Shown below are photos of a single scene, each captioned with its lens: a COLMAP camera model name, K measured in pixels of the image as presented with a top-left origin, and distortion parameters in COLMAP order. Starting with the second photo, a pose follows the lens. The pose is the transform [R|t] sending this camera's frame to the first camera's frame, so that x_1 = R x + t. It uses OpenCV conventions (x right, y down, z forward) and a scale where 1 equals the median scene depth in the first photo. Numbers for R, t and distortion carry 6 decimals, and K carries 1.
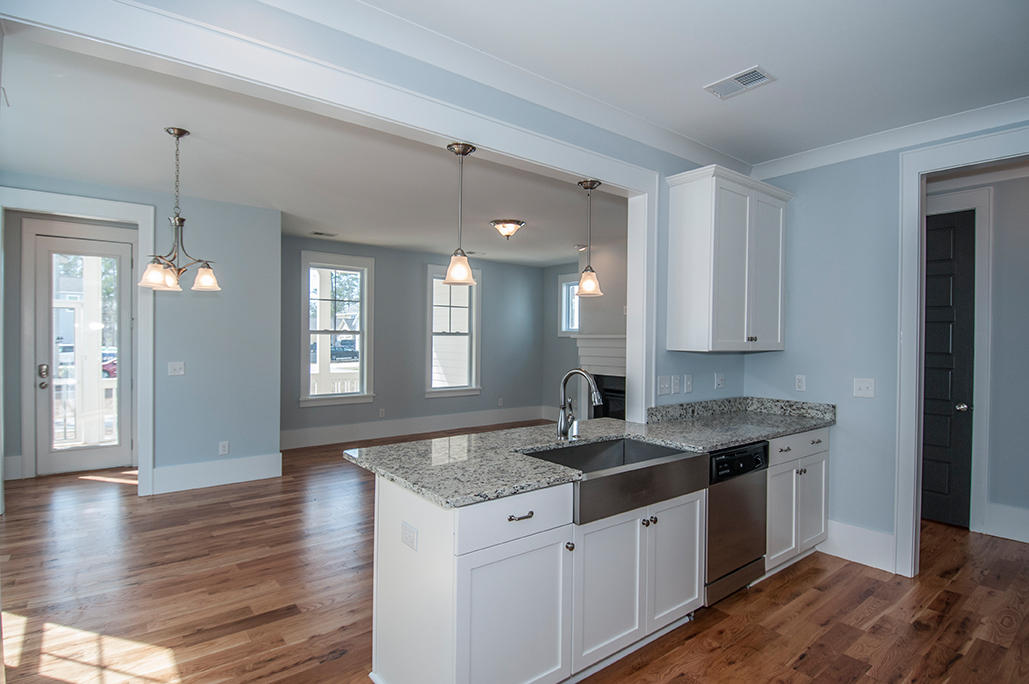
lens RADIAL K [[525.6, 0, 514.6], [0, 525.6, 332.7], [0, 0, 1]] dist [-0.002788, -0.008481]
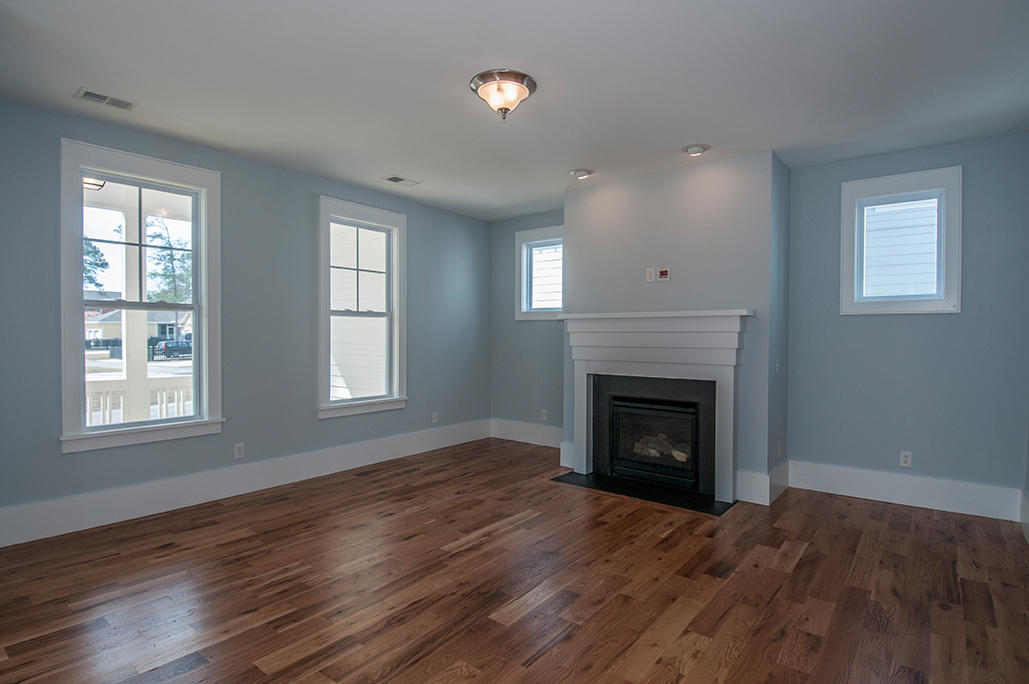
lens RADIAL K [[525.6, 0, 522.7], [0, 525.6, 338.7], [0, 0, 1]] dist [-0.002788, -0.008481]
pose [[0.970754, -0.006498, 0.239990, -0.083186], [0.001302, 0.999761, 0.021804, 0.018901], [-0.240075, -0.020854, 0.970530, 0.347637]]
